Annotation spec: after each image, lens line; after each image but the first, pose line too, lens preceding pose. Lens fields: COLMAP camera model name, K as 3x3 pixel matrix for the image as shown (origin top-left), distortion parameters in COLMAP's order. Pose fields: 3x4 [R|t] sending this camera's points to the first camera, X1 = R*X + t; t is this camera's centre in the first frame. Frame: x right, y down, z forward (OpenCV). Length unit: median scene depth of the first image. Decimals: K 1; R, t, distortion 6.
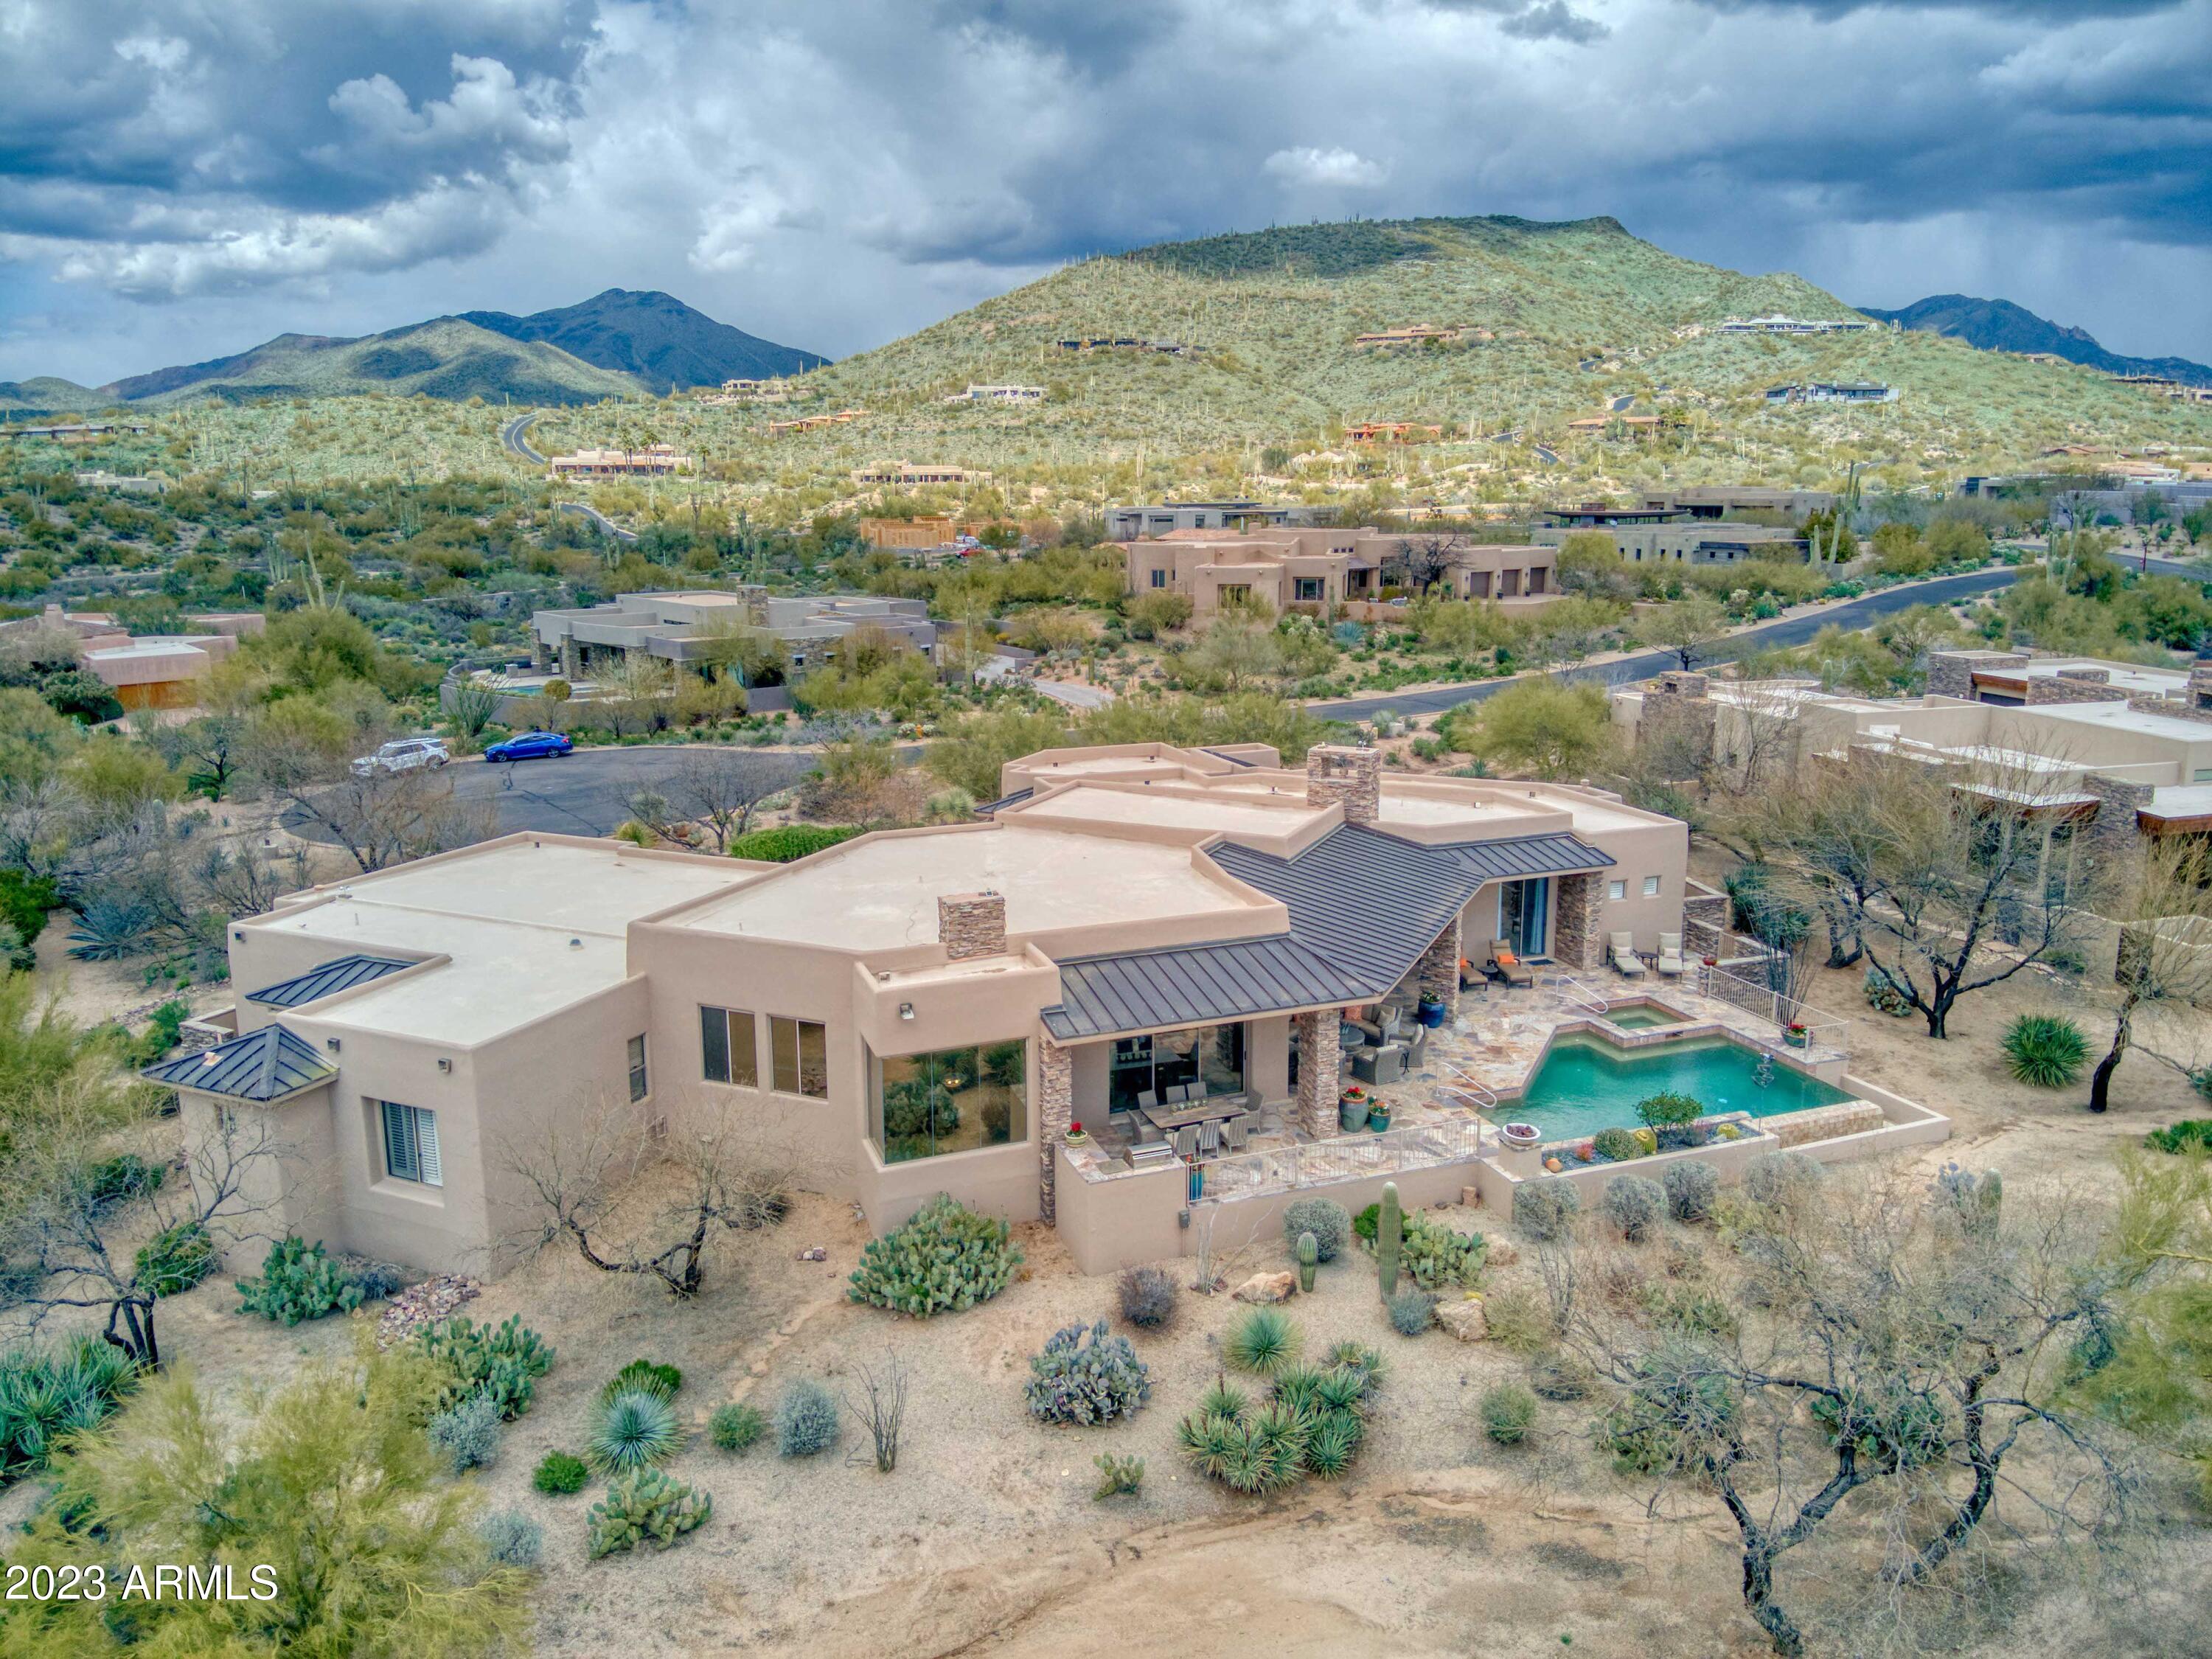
lens RADIAL K [[1576.5, 0, 1115.3], [0, 1576.5, 827.4], [0, 0, 1]] dist [0.128527, -0.236102]
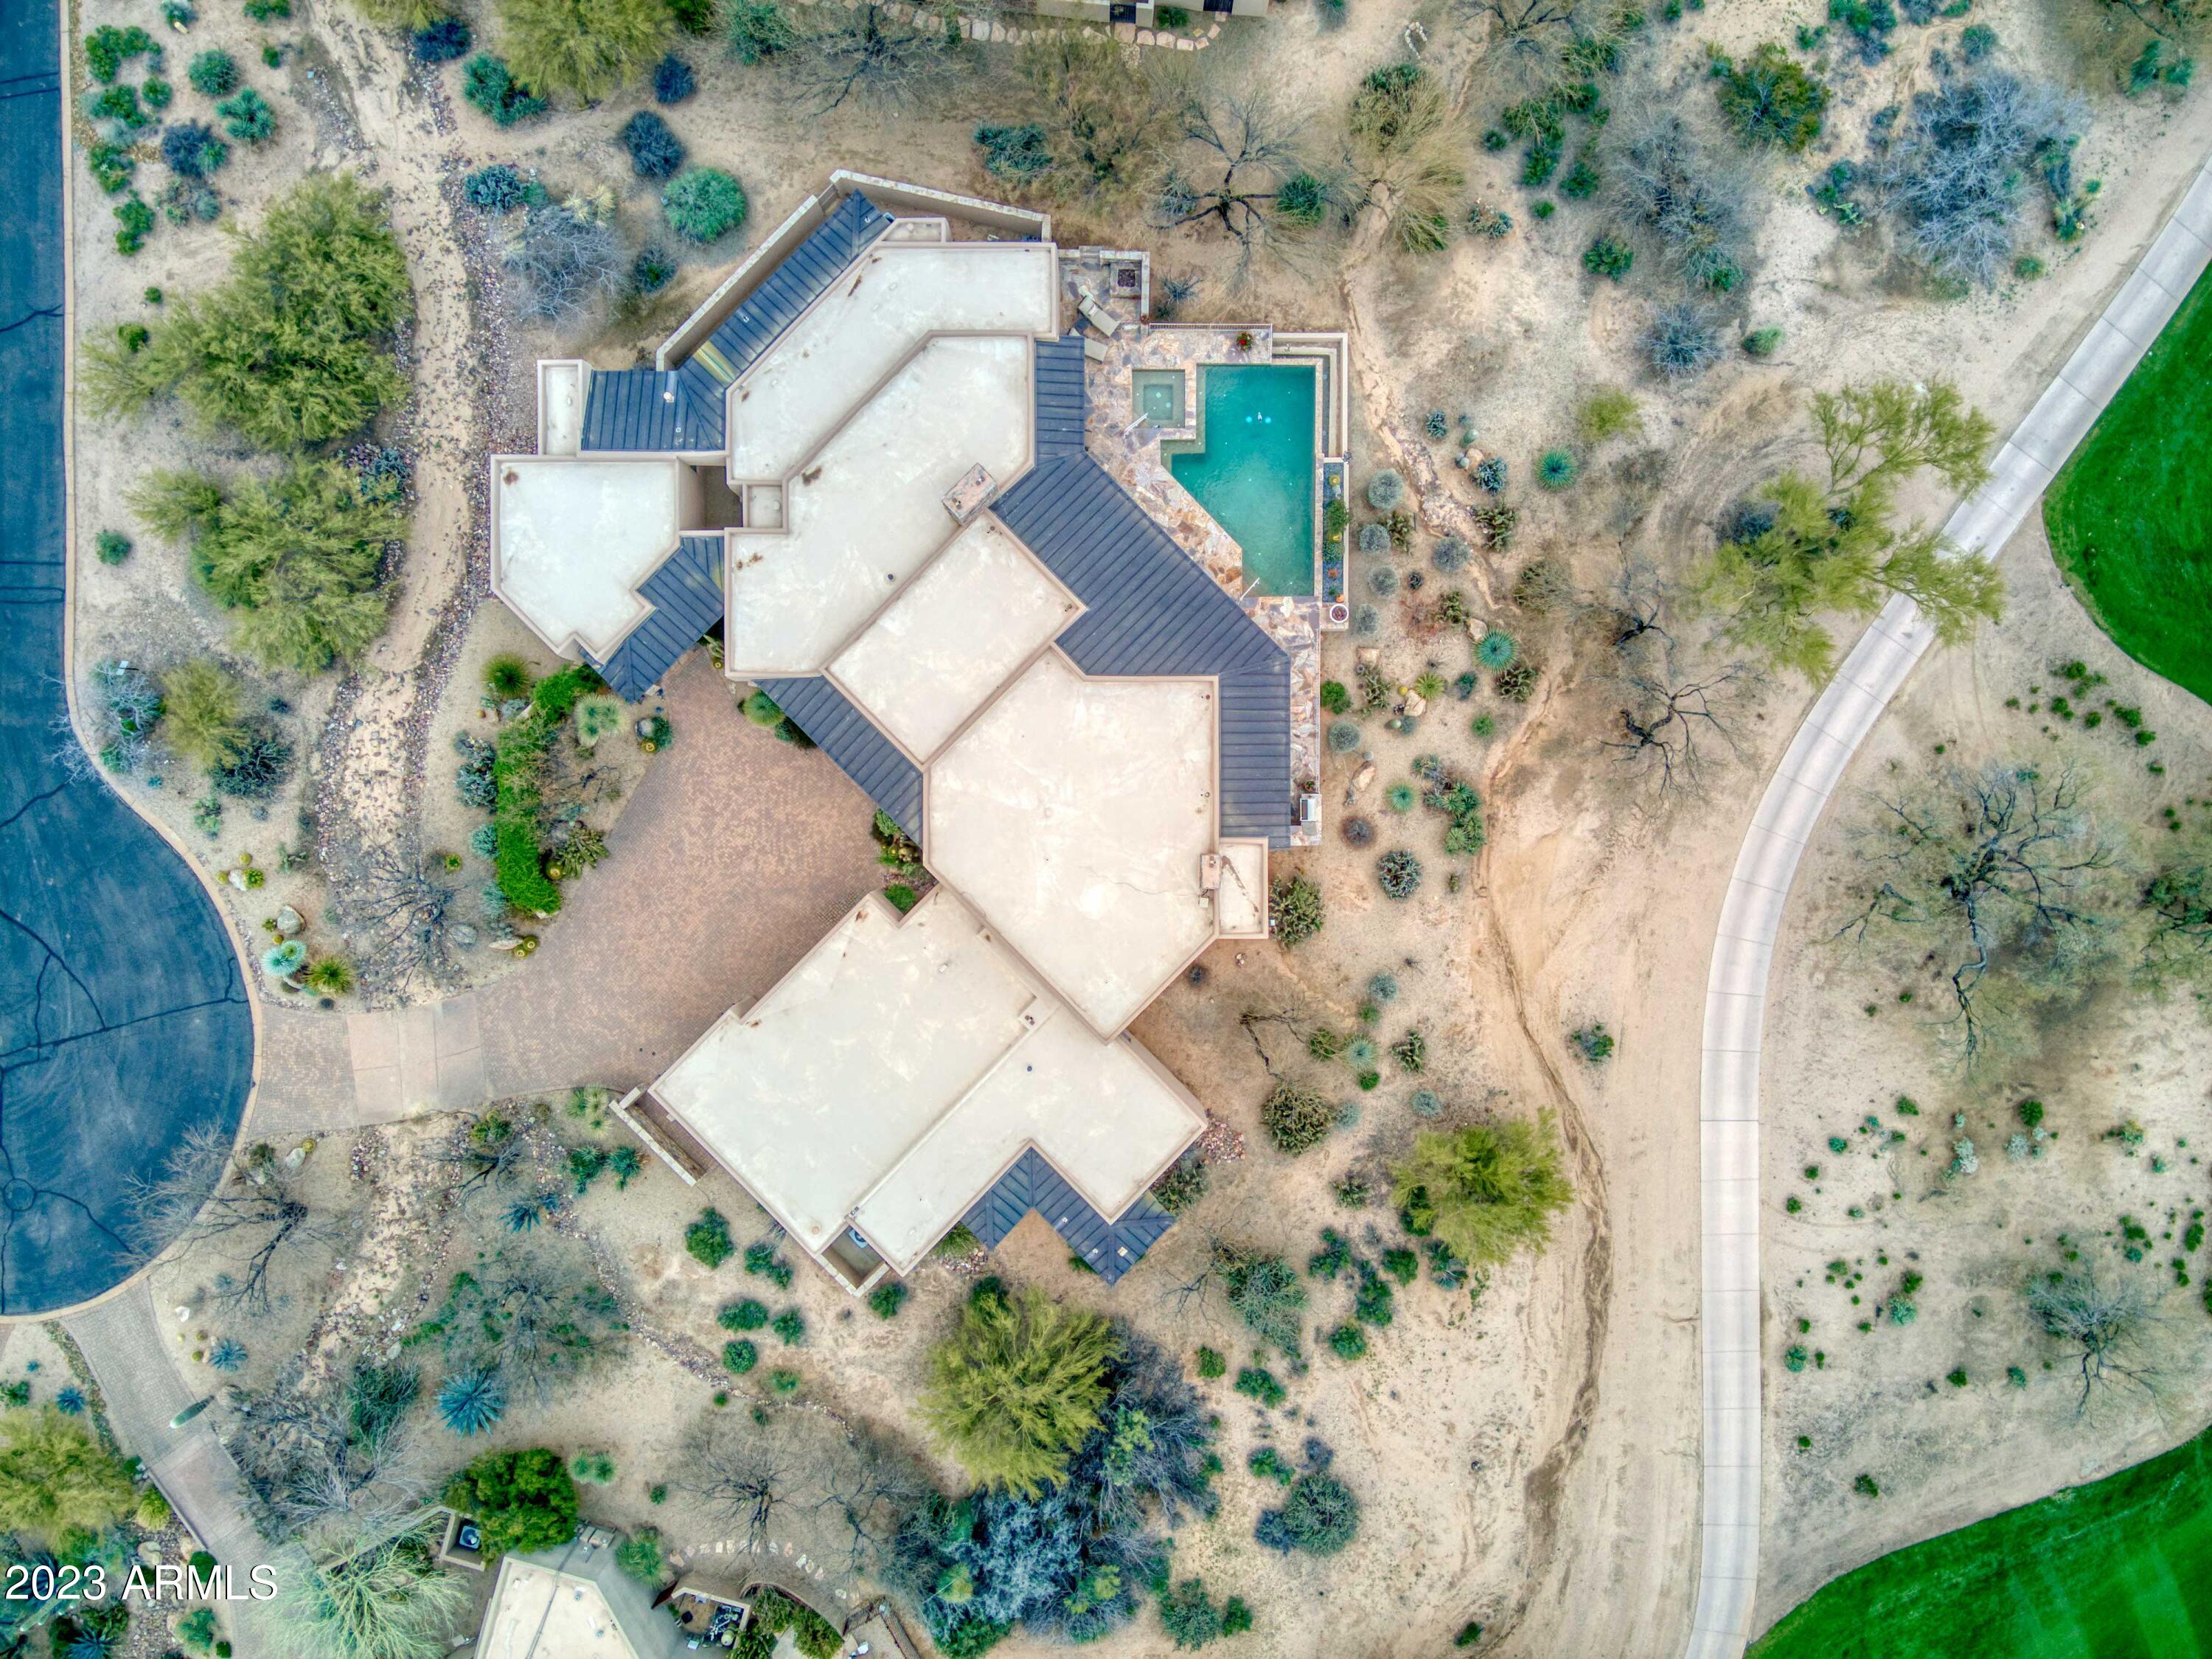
lens RADIAL K [[1576.5, 0, 1115.3], [0, 1576.5, 827.4], [0, 0, 1]] dist [0.128527, -0.236102]
pose [[0.355612, -0.934622, -0.004606, -0.005683], [0.197920, 0.070488, 0.977681, -0.131098], [-0.913437, -0.348587, 0.210046, 0.058262]]
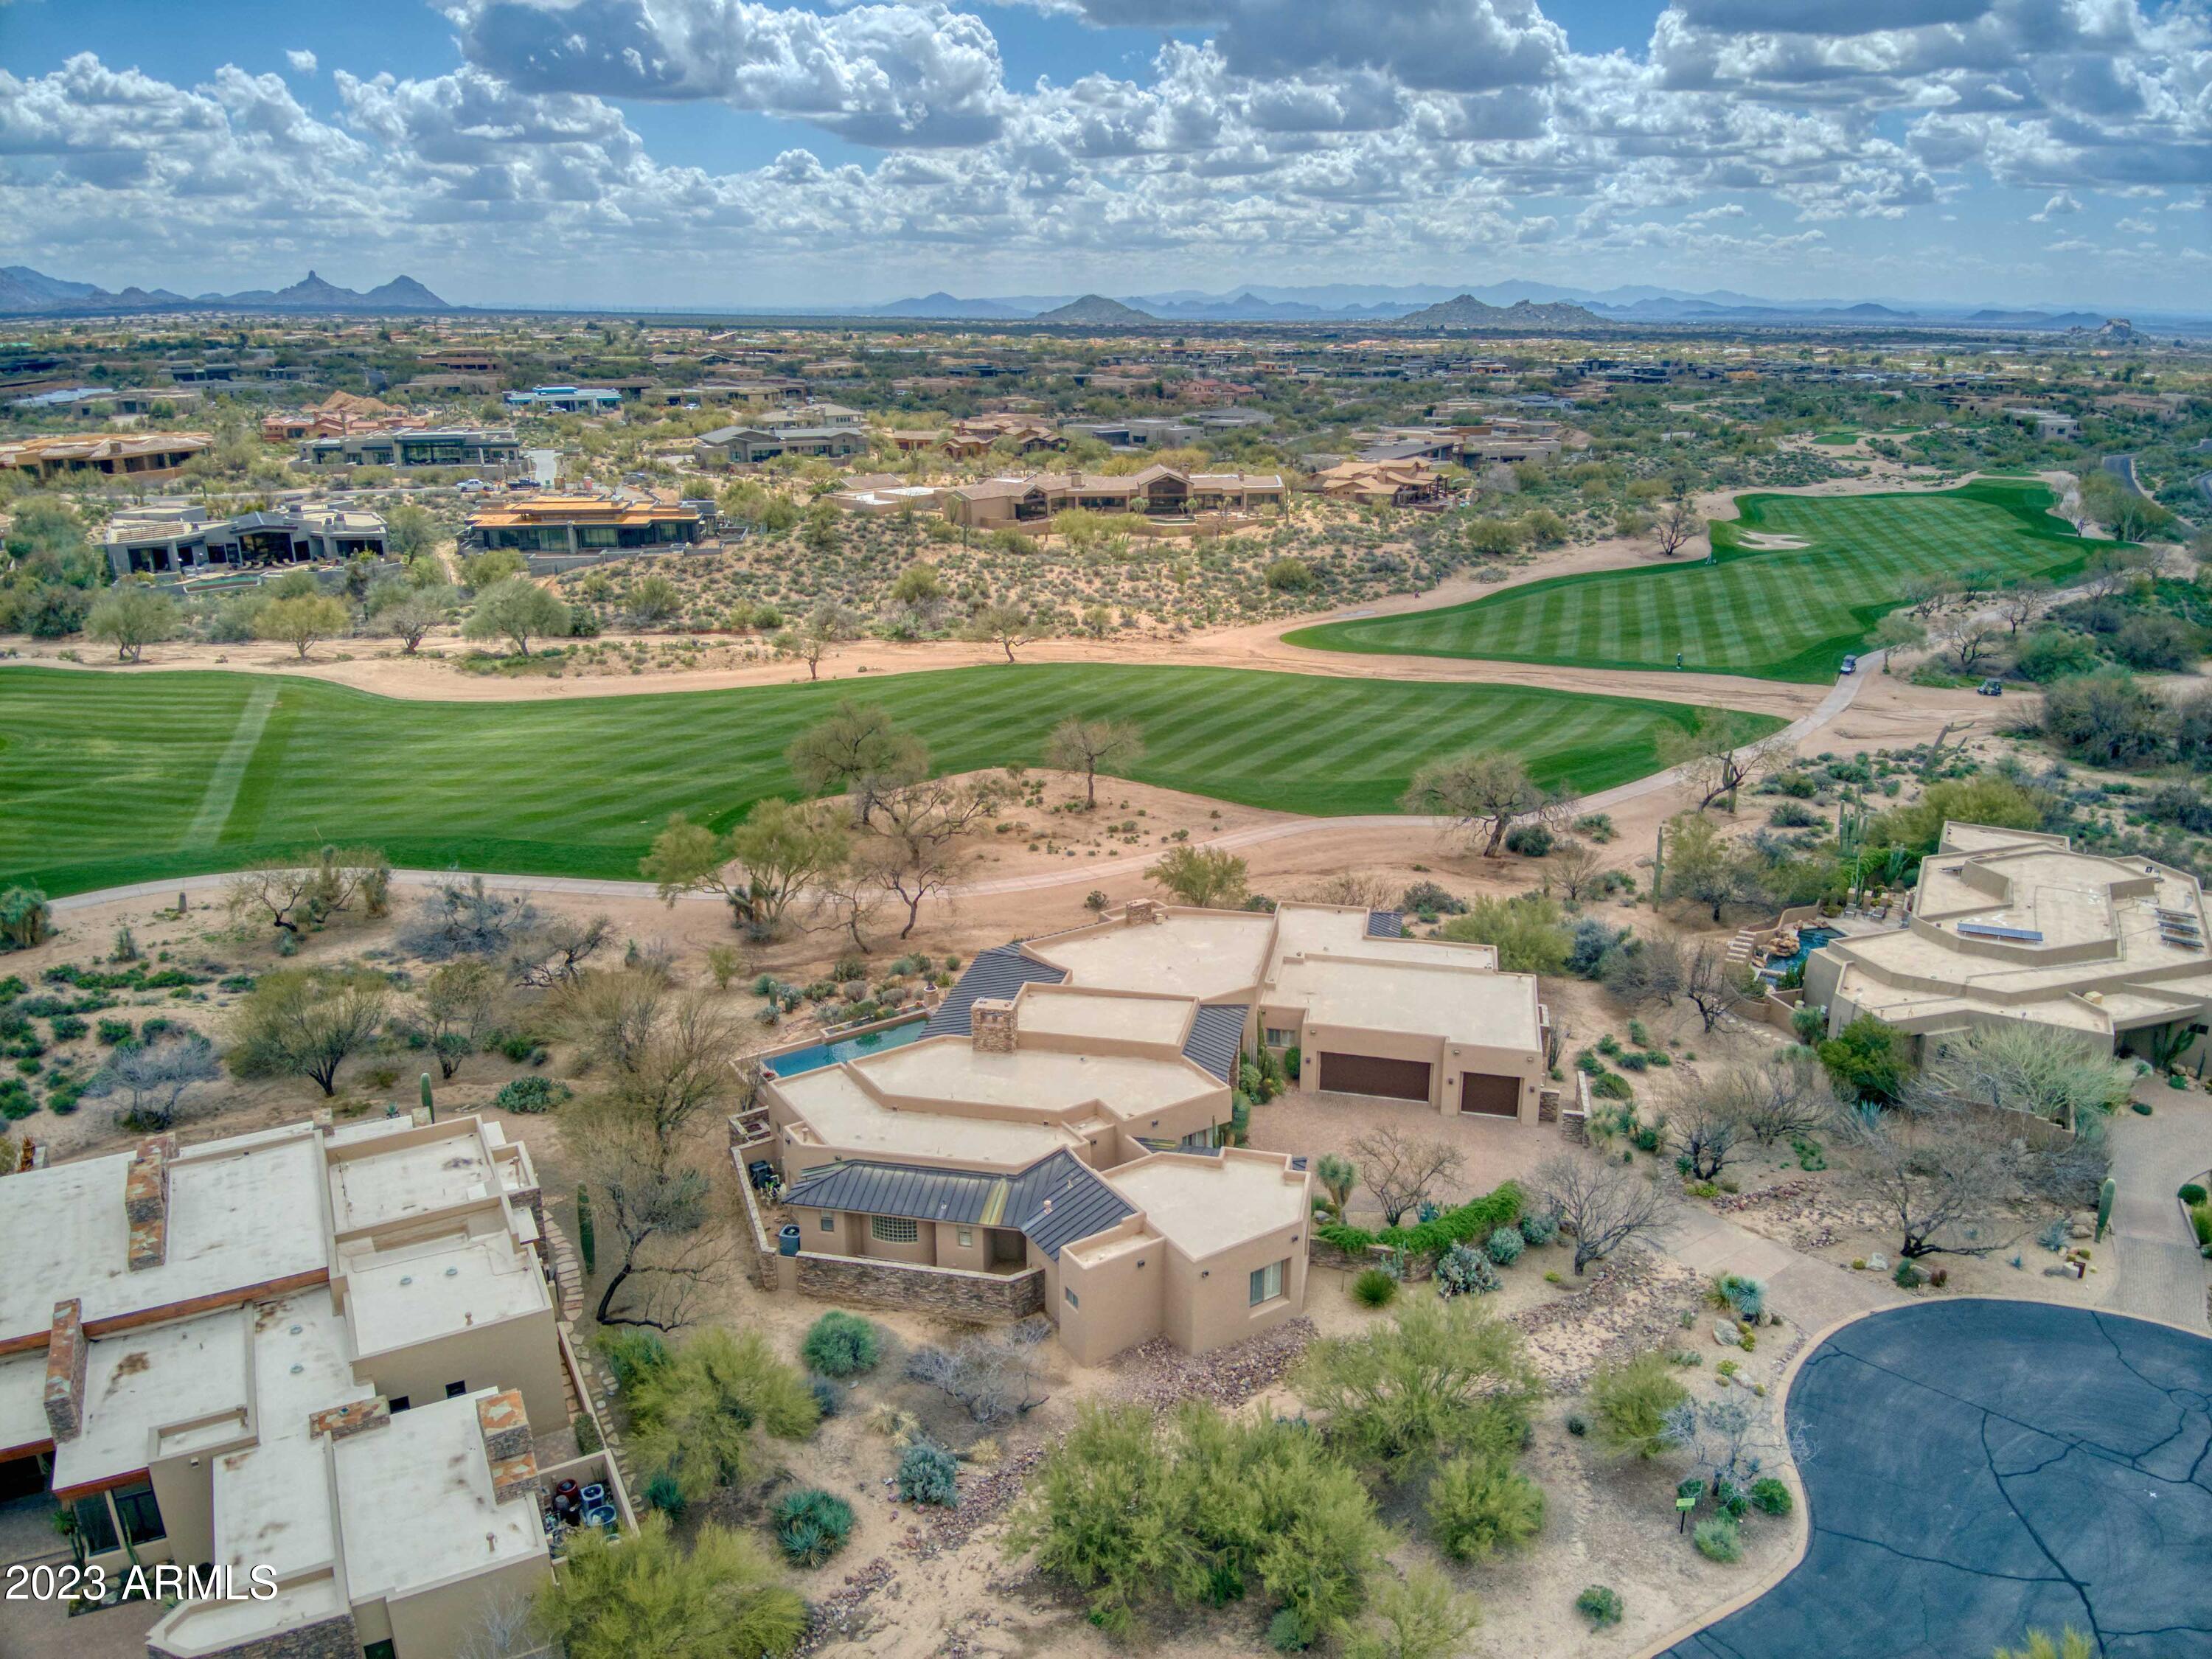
lens RADIAL K [[1576.5, 0, 1115.3], [0, 1576.5, 827.4], [0, 0, 1]] dist [0.128527, -0.236102]
pose [[-0.978583, 0.064257, -0.195568, 0.035189], [-0.045949, 0.857881, 0.511789, -0.107256], [0.200661, 0.509814, -0.836555, 0.241296]]
